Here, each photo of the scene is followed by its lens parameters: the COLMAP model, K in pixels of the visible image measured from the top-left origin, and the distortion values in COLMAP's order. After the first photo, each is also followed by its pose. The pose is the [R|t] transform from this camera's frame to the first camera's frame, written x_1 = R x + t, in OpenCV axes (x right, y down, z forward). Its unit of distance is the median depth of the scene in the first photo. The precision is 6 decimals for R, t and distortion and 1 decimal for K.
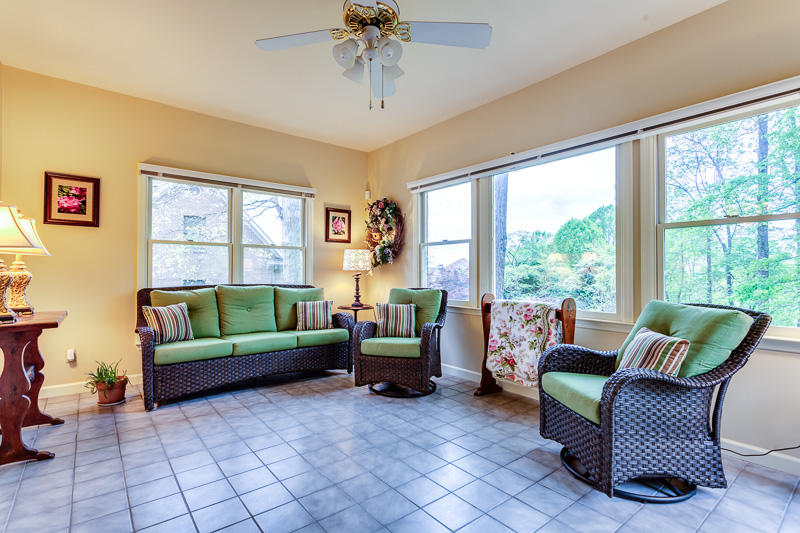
lens RADIAL K [[387.4, 0, 403.2], [0, 387.4, 266.3], [0, 0, 1]] dist [0.004426, 0.000685]
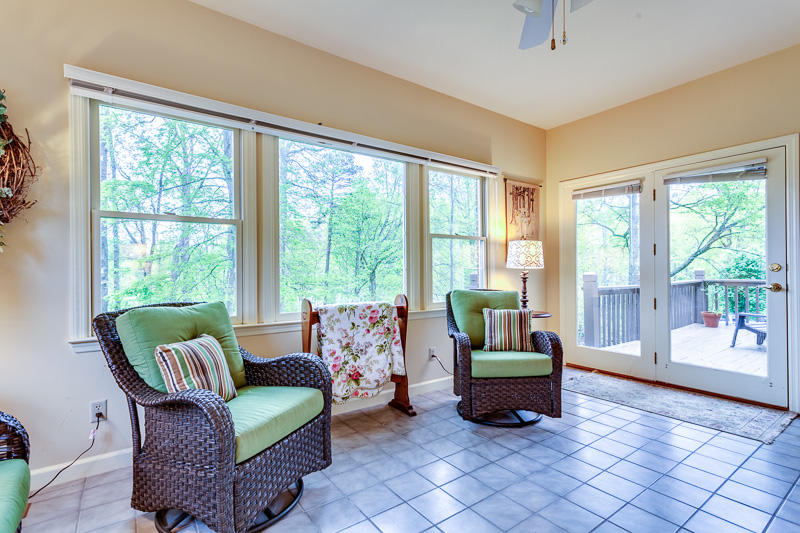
lens RADIAL K [[387.4, 0, 403.6], [0, 387.4, 269.0], [0, 0, 1]] dist [0.004426, 0.000685]
pose [[0.090201, 0.000675, 0.995923, -0.574940], [0.002340, 0.999997, -0.000890, 0.013490], [-0.995921, 0.002411, 0.090199, 0.842456]]
